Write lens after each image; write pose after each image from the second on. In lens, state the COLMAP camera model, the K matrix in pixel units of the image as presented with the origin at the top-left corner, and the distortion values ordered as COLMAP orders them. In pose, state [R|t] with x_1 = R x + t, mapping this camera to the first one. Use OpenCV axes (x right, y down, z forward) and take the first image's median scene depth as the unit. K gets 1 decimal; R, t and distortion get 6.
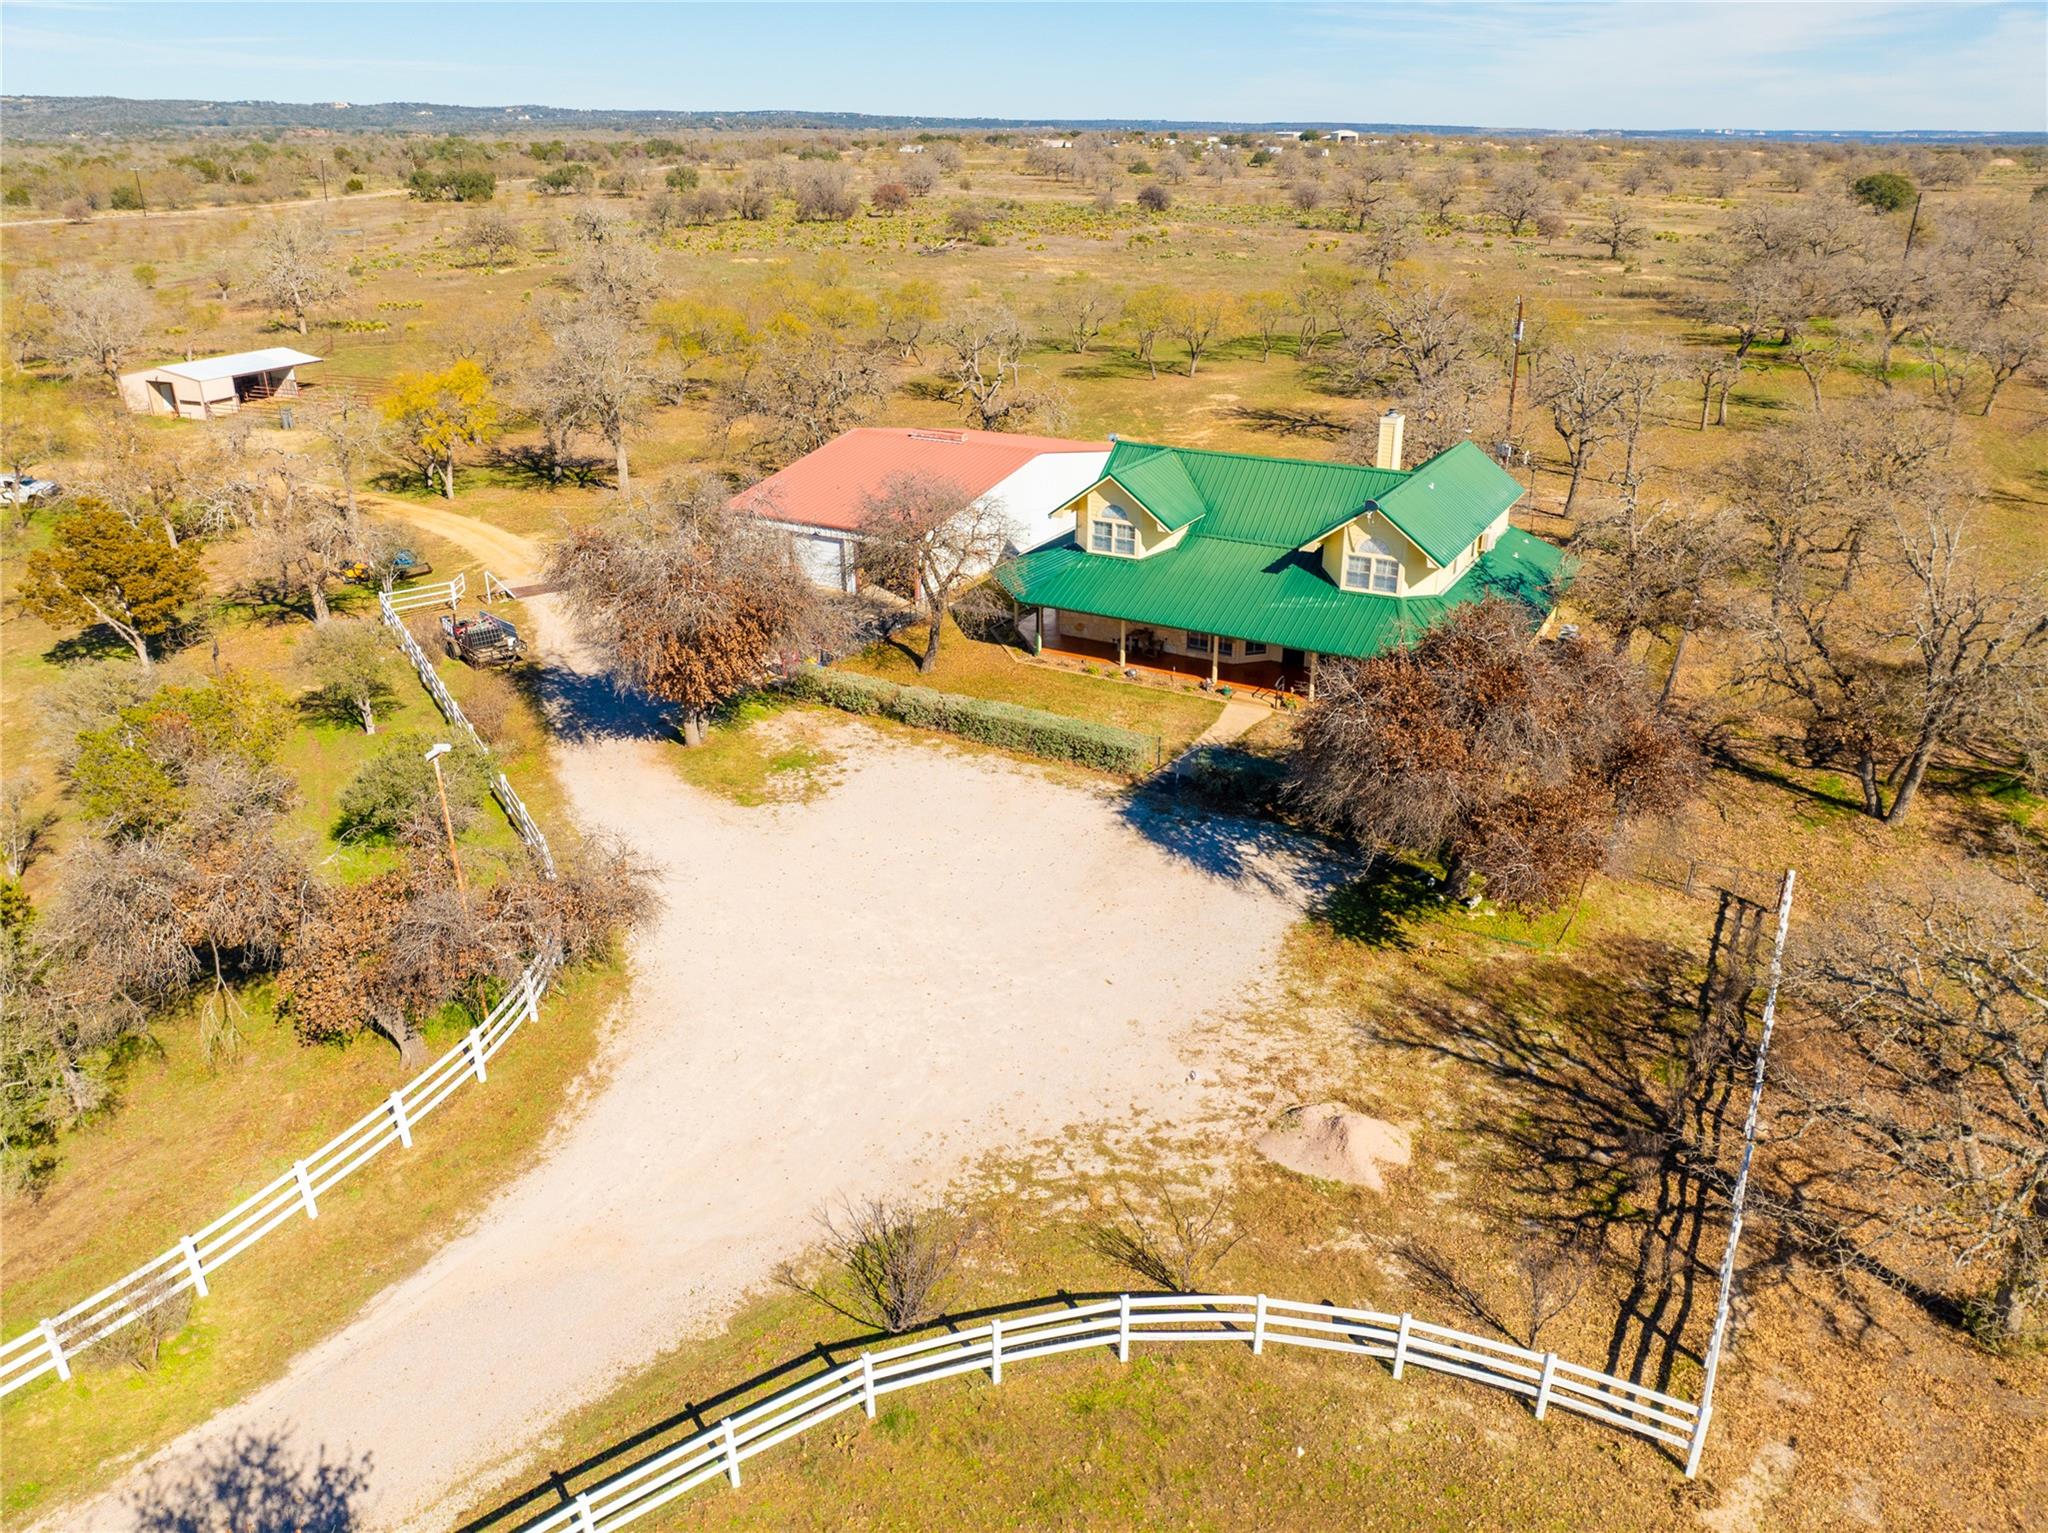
lens RADIAL K [[1468.9, 0, 1026.7], [0, 1468.9, 765.5], [0, 0, 1]] dist [-0.057304, 0.028091]
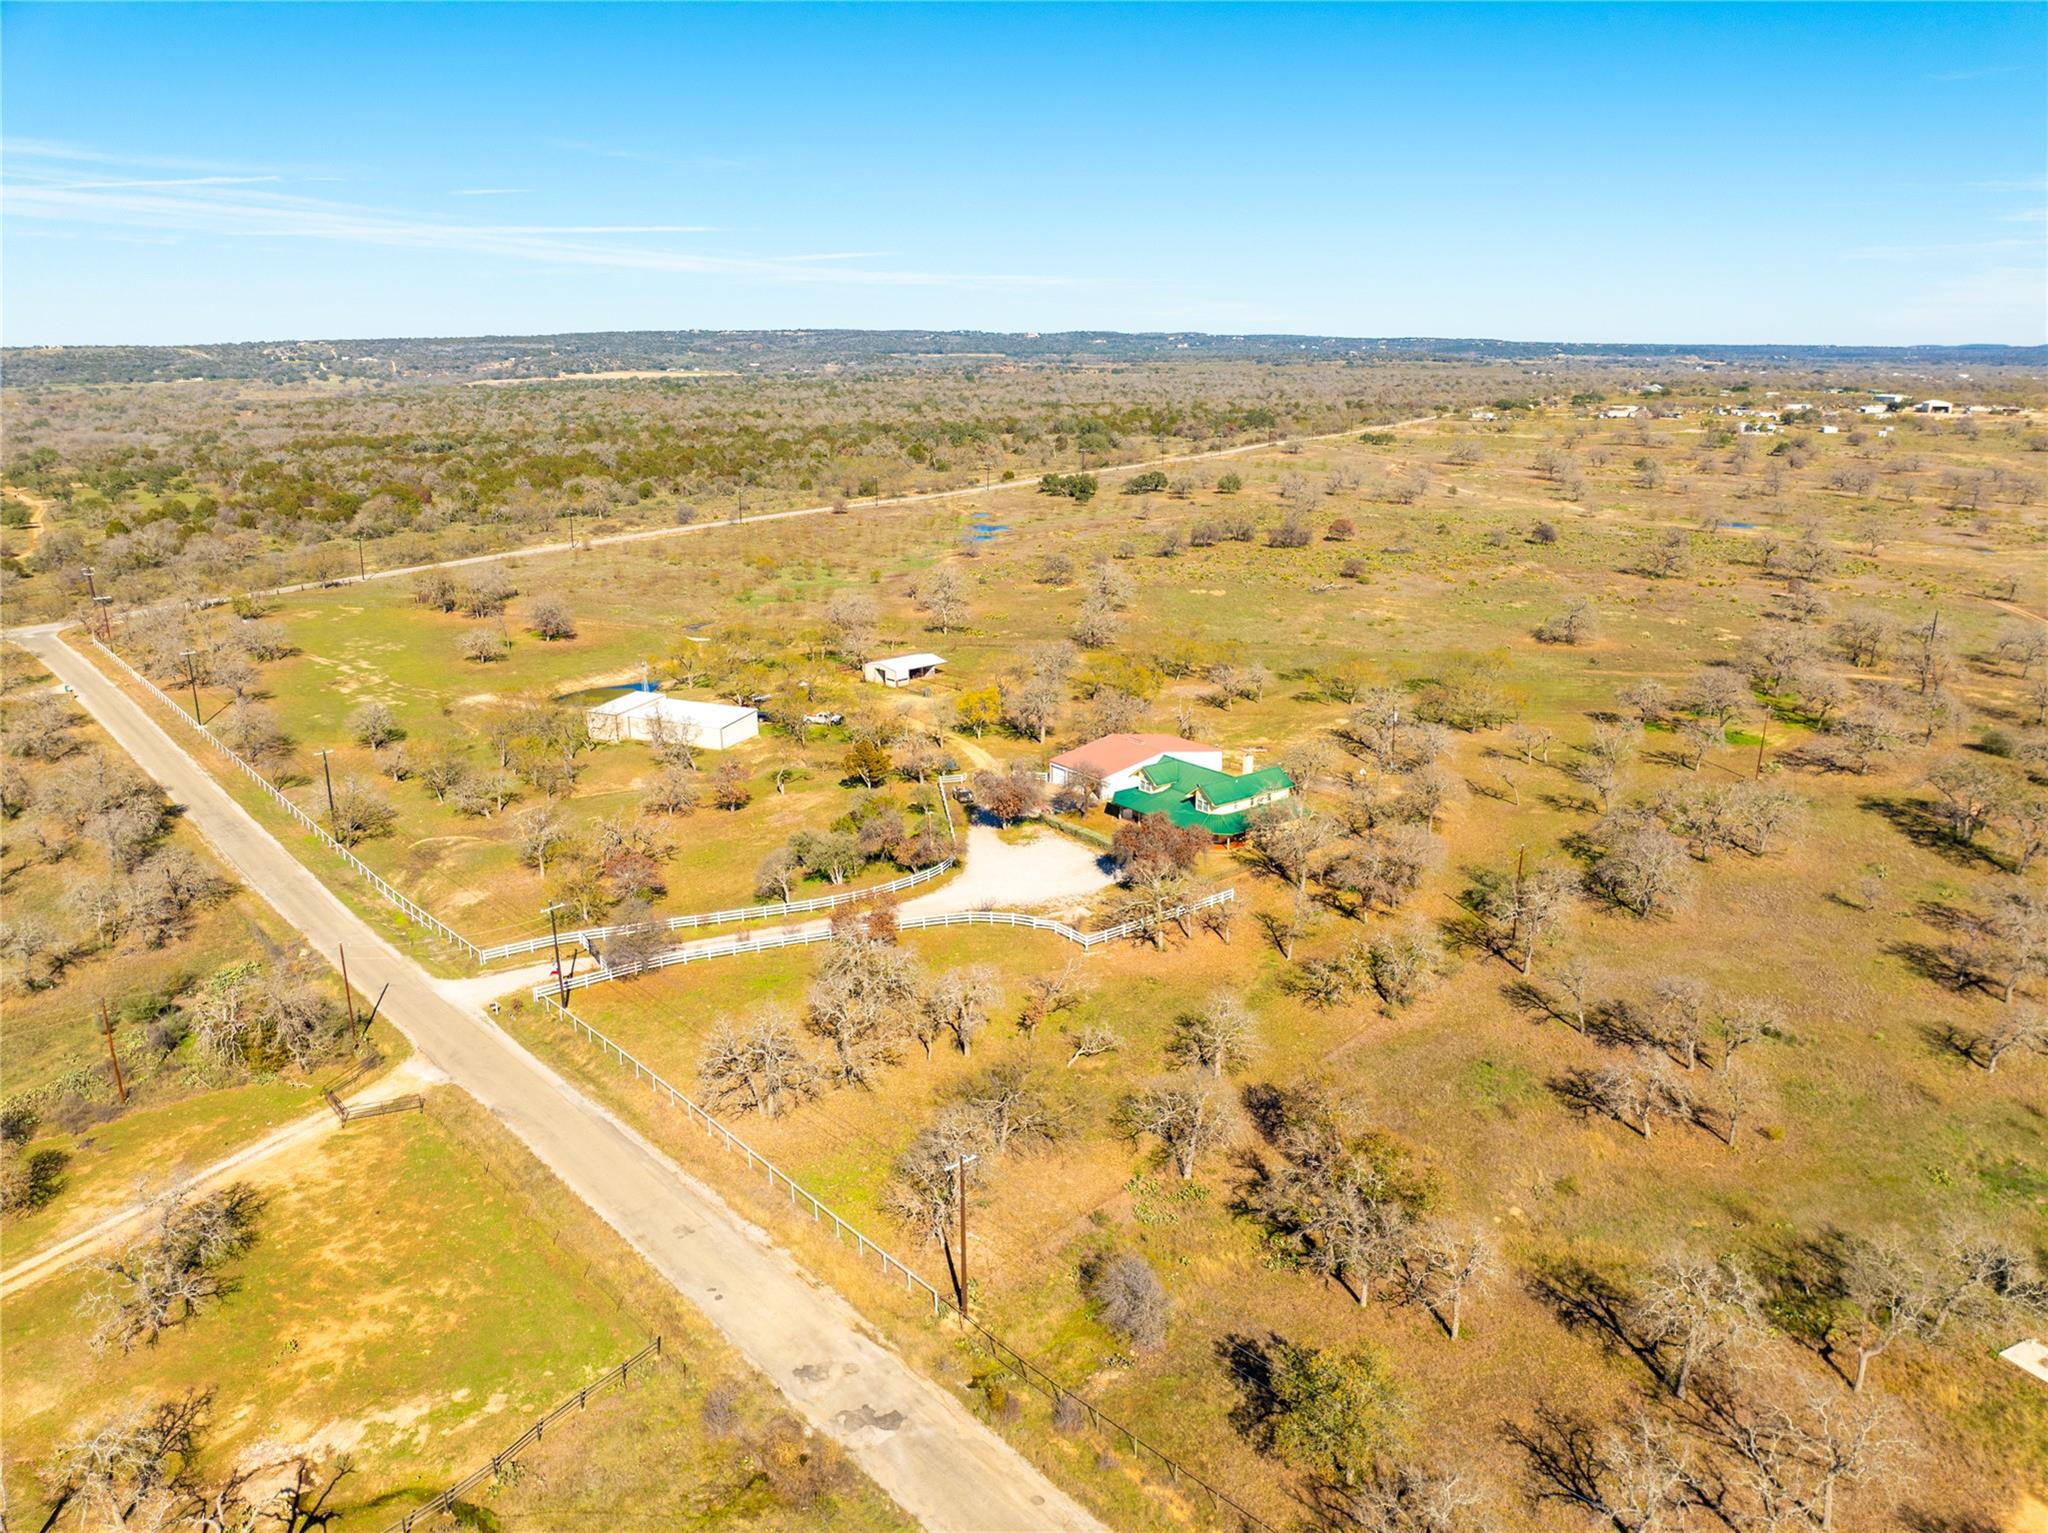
lens RADIAL K [[1468.9, 0, 1023.5], [0, 1468.9, 767.5], [0, 0, 1]] dist [-0.057304, 0.028091]
pose [[0.913947, 0.105711, -0.391823, 0.651078], [-0.154886, 0.983257, -0.096004, 0.093691], [0.375114, 0.148430, 0.915018, -1.241921]]
